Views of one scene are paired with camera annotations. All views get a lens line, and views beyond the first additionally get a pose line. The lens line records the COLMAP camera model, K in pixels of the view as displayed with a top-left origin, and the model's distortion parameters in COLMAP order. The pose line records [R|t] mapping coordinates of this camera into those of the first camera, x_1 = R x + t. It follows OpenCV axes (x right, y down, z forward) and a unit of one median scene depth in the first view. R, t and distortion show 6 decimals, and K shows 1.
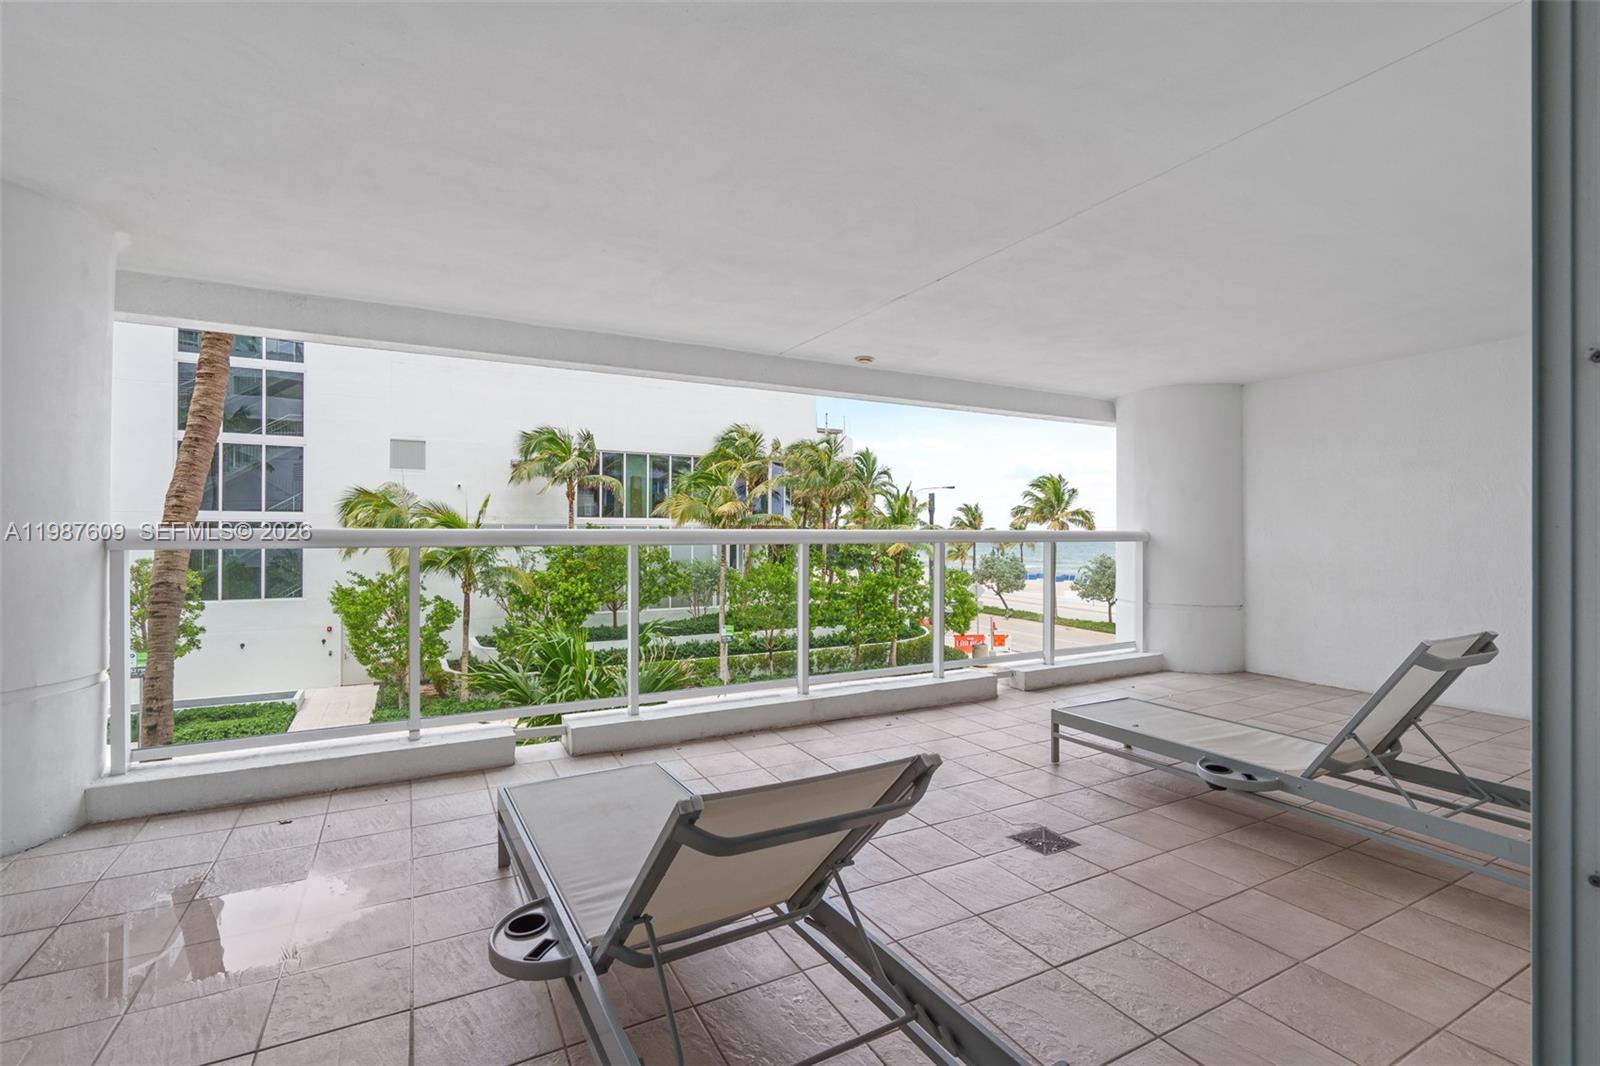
lens RADIAL K [[723.3, 0, 805.4], [0, 723.3, 532.7], [0, 0, 1]] dist [-0.001802, 0.000517]
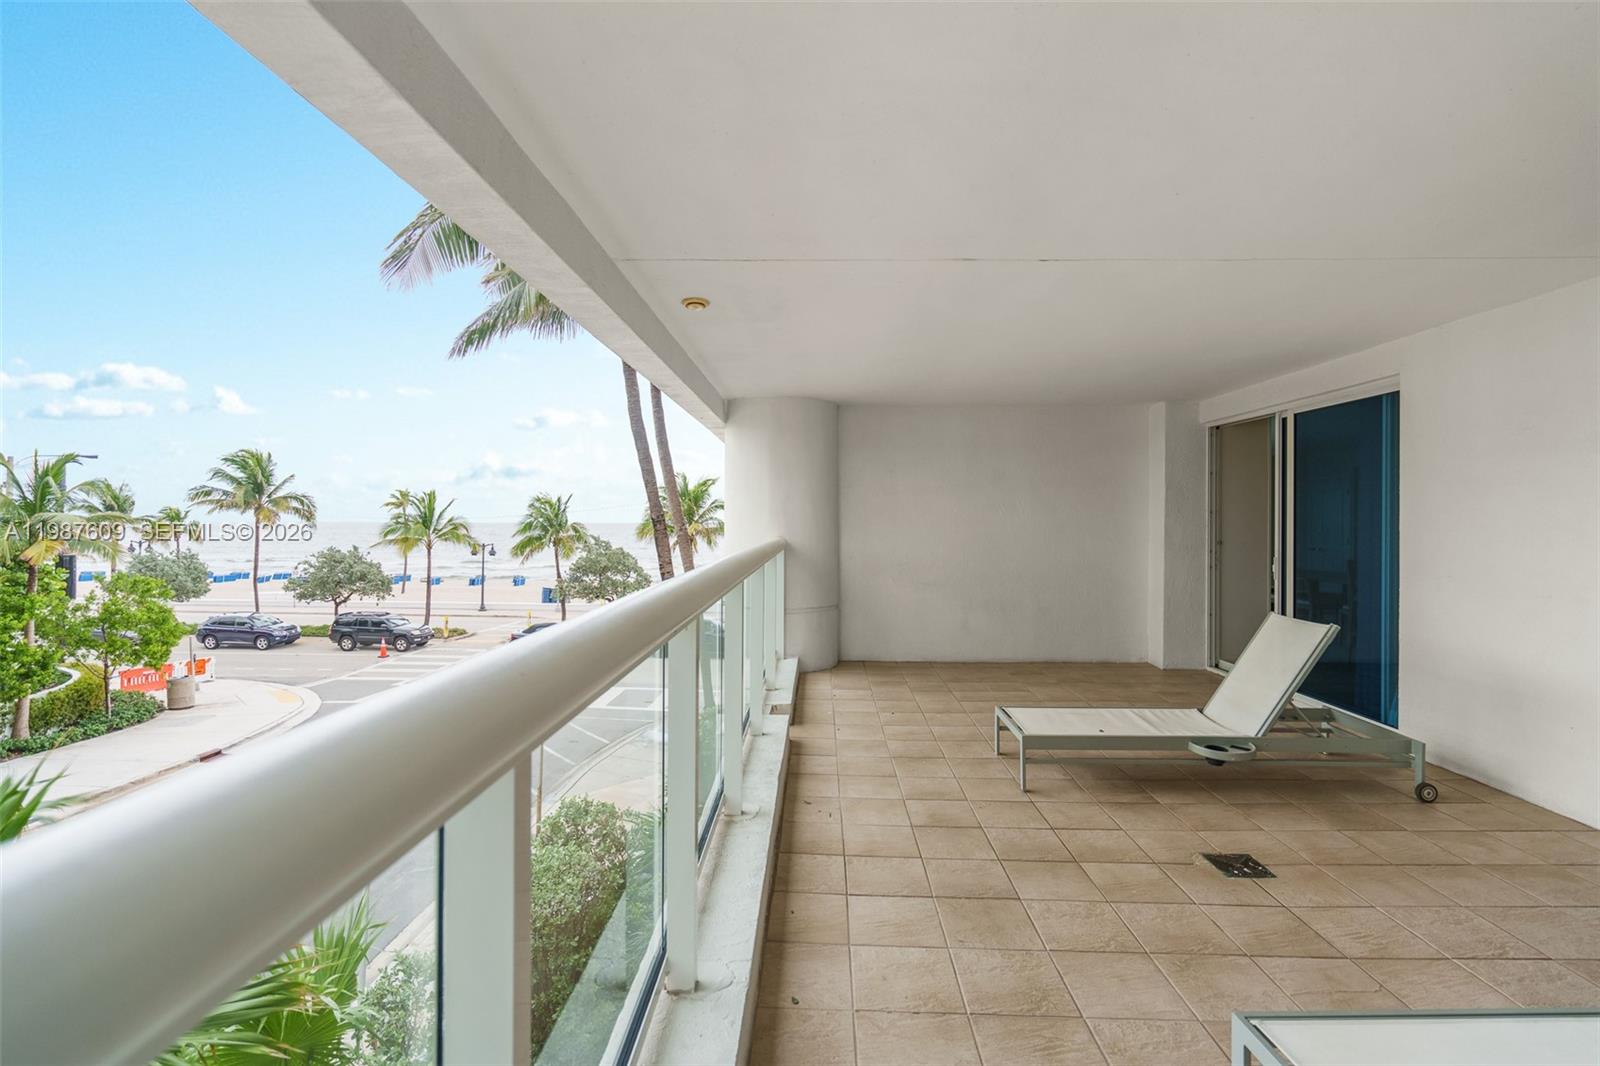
lens RADIAL K [[730.3, 0, 800.0], [0, 730.3, 533.0], [0, 0, 1]] dist [-0.003254, -0.000202]
pose [[0.494161, -0.016115, 0.869221, -0.125024], [-0.001882, 0.999806, 0.019606, -0.008855], [-0.869368, -0.011324, 0.494035, 0.150187]]
